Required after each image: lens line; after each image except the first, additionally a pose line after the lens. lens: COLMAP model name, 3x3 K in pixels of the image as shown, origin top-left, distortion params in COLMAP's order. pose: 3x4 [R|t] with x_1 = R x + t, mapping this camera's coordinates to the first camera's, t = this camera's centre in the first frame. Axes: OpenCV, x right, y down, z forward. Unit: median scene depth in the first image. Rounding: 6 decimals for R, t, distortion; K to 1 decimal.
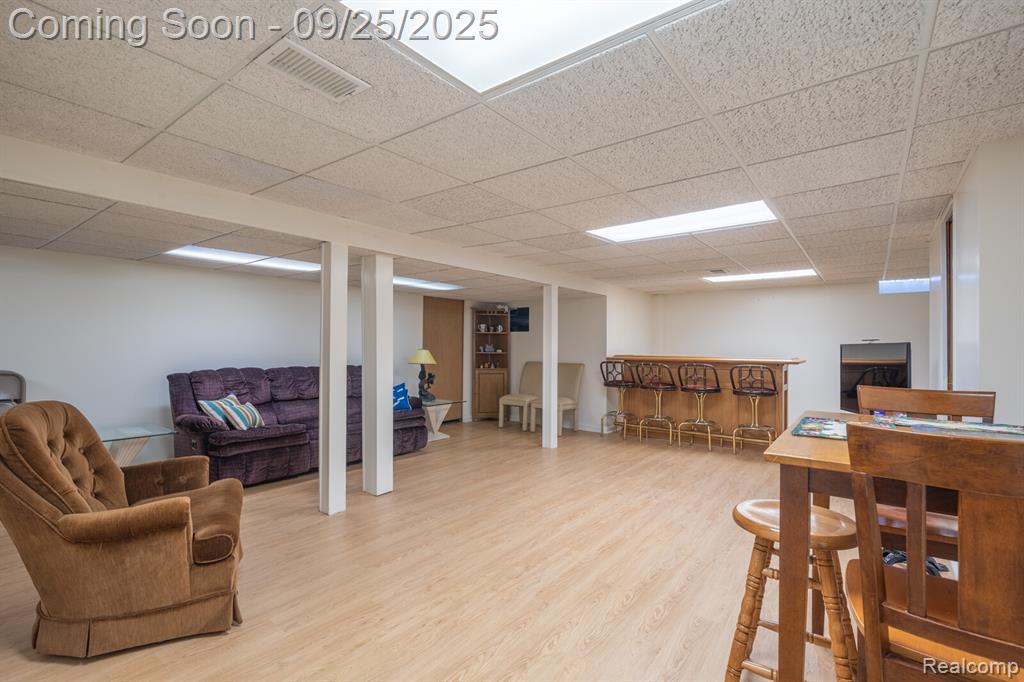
lens RADIAL K [[467.8, 0, 504.0], [0, 467.8, 337.7], [0, 0, 1]] dist [0.000288, 0.000107]
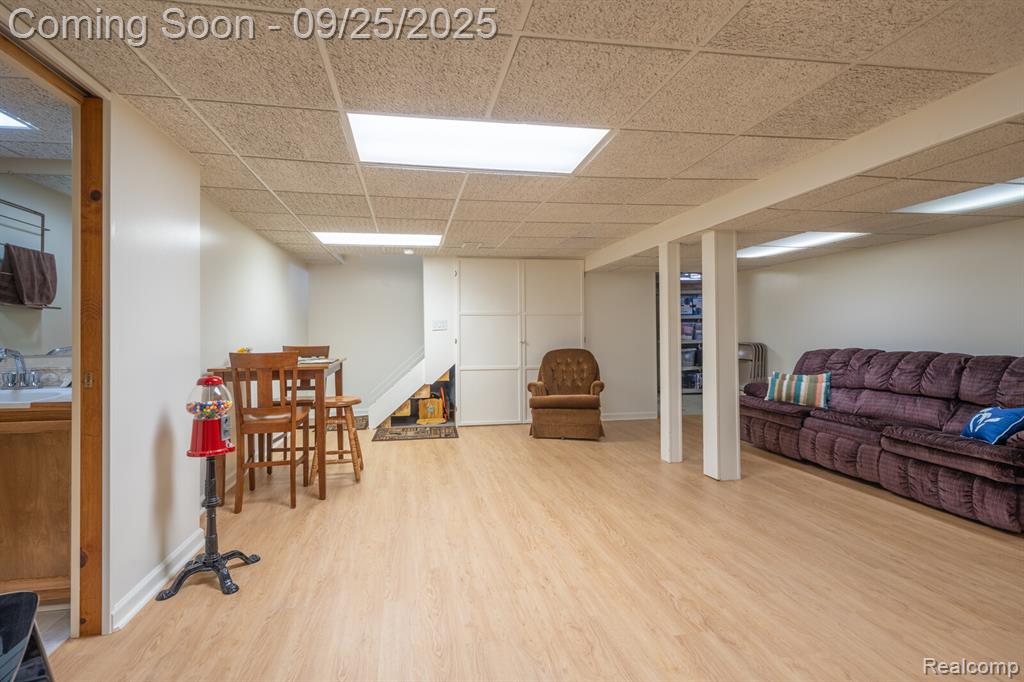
lens RADIAL K [[467.8, 0, 504.0], [0, 467.8, 337.7], [0, 0, 1]] dist [0.000288, 0.000107]
pose [[-0.650198, 0.003901, -0.759755, 0.822746], [0.020570, 0.999711, -0.012470, 0.046327], [0.759486, -0.023736, -0.650090, 1.404917]]
